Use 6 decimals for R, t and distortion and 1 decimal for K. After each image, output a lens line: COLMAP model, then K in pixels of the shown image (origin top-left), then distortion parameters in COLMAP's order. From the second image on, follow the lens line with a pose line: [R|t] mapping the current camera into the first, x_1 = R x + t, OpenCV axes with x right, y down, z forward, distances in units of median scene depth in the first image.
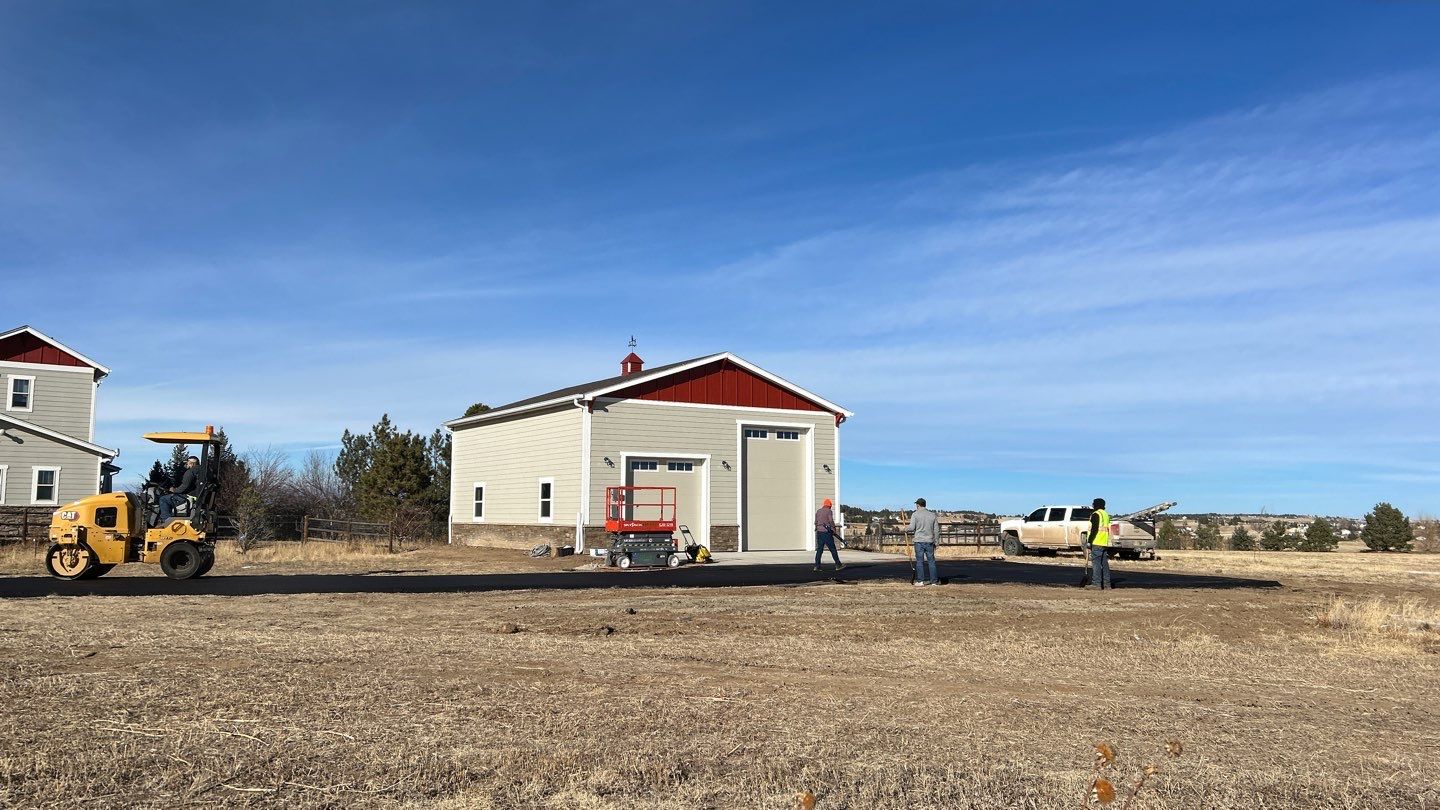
lens RADIAL K [[1011.7, 0, 720.0], [0, 1011.7, 405.0], [0, 0, 1]] dist [0.001601, 0.000268]
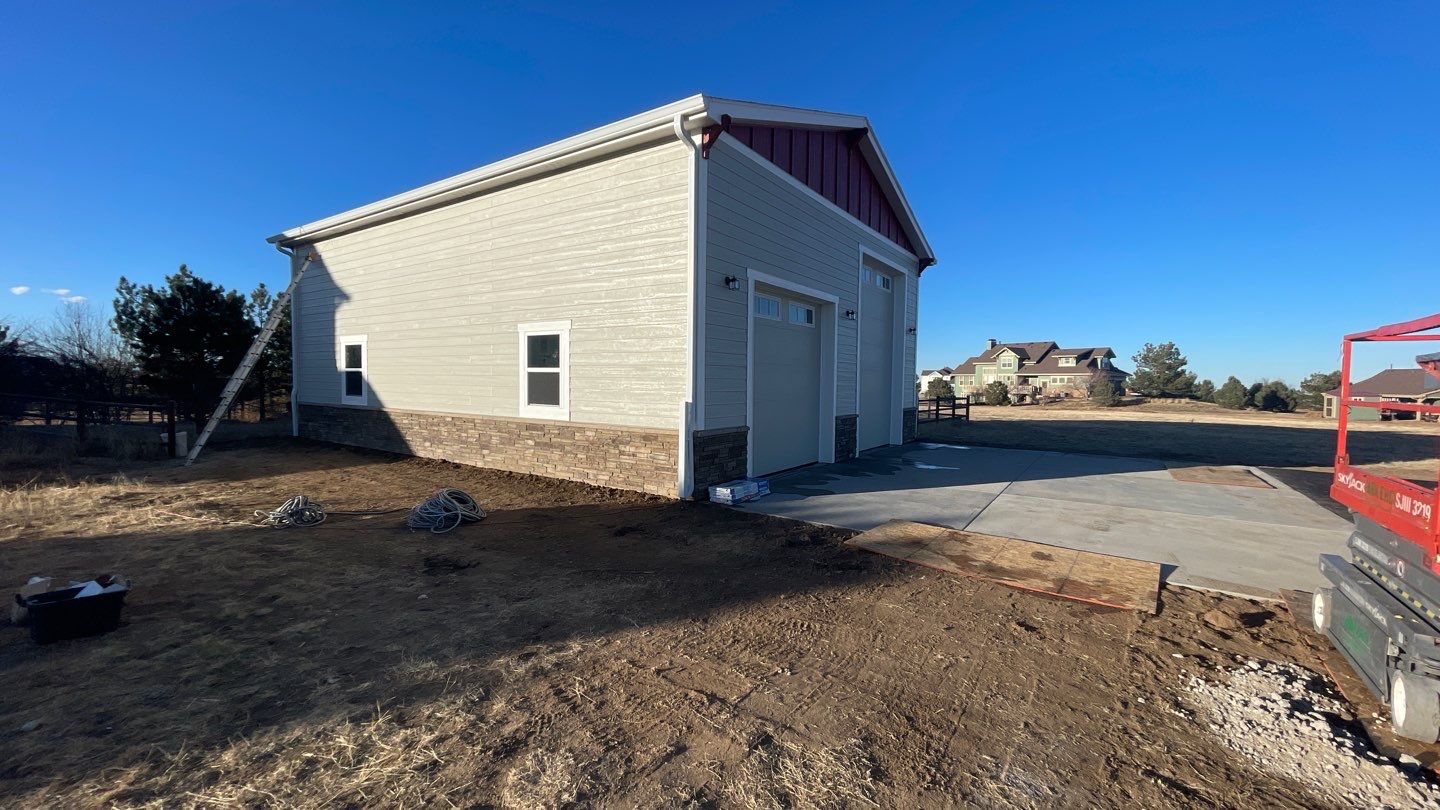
lens RADIAL K [[579.9, 0, 720.0], [0, 579.9, 405.0], [0, 0, 1]] dist [0.000280, 0.000013]
pose [[0.923028, 0.004102, 0.384712, -0.162965], [-0.059410, 0.989469, 0.131990, 0.055792], [-0.380119, -0.144686, 0.913551, 0.578376]]
